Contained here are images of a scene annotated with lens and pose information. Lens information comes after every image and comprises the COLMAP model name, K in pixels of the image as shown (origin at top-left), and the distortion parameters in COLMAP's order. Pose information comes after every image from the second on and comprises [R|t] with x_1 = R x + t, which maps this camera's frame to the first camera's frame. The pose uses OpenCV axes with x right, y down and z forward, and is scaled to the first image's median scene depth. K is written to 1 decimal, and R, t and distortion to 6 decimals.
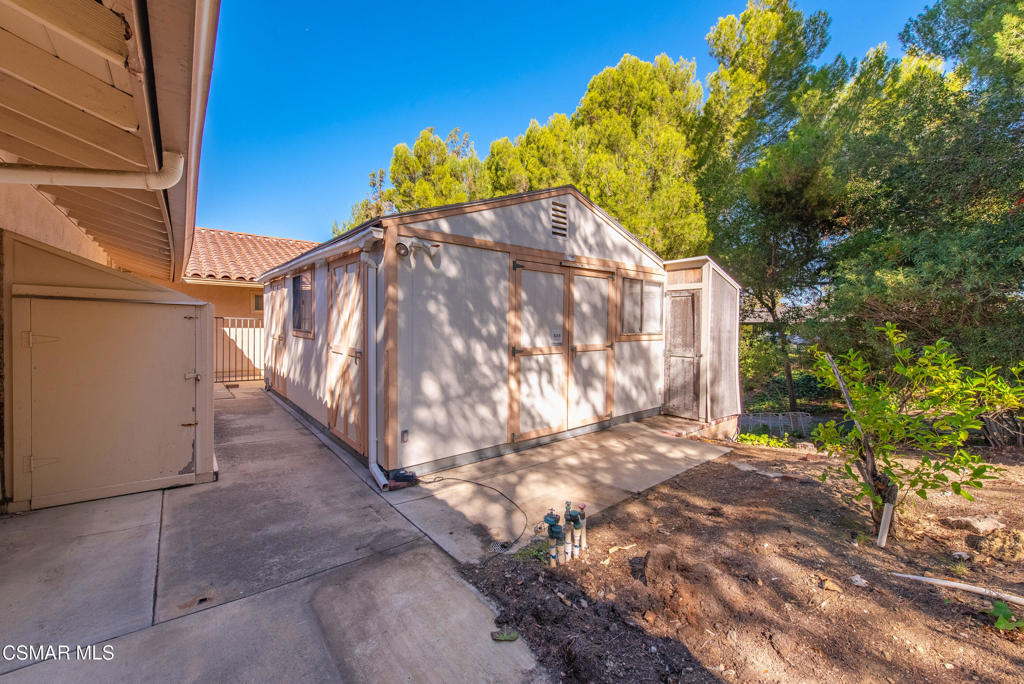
lens RADIAL K [[407.8, 0, 511.7], [0, 407.8, 317.0], [0, 0, 1]] dist [0.000094, 0.000005]
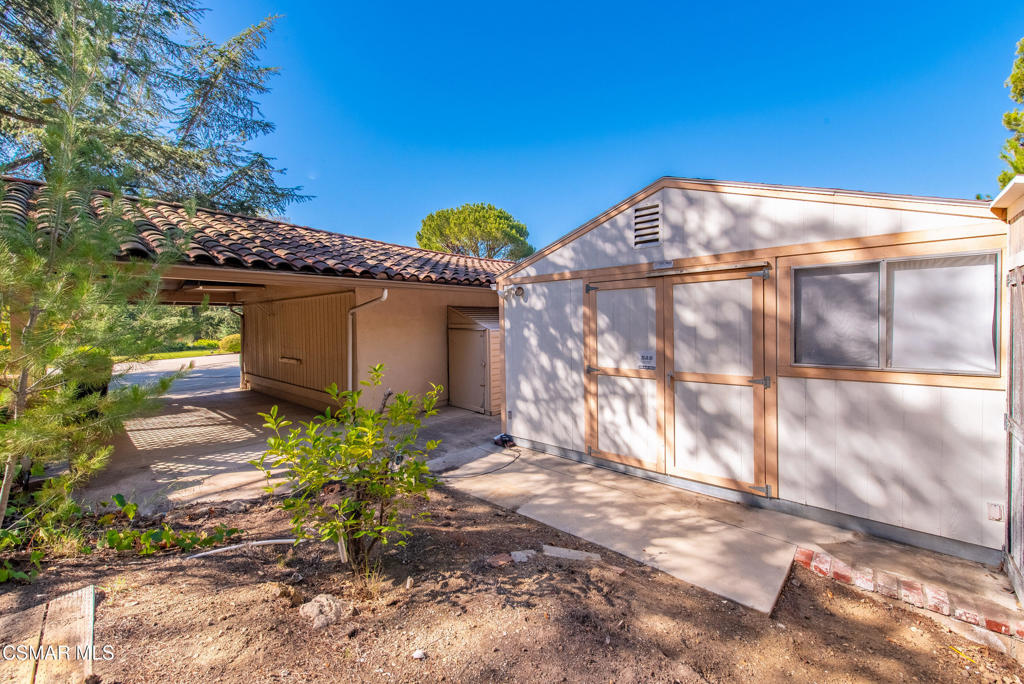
lens RADIAL K [[413.2, 0, 511.8], [0, 413.2, 330.6], [0, 0, 1]] dist [-0.000069, -0.000045]
pose [[0.138380, 0.018592, -0.990205, 1.102803], [0.017090, 0.999630, 0.021157, -0.055999], [0.990232, -0.019851, 0.138011, 0.683019]]
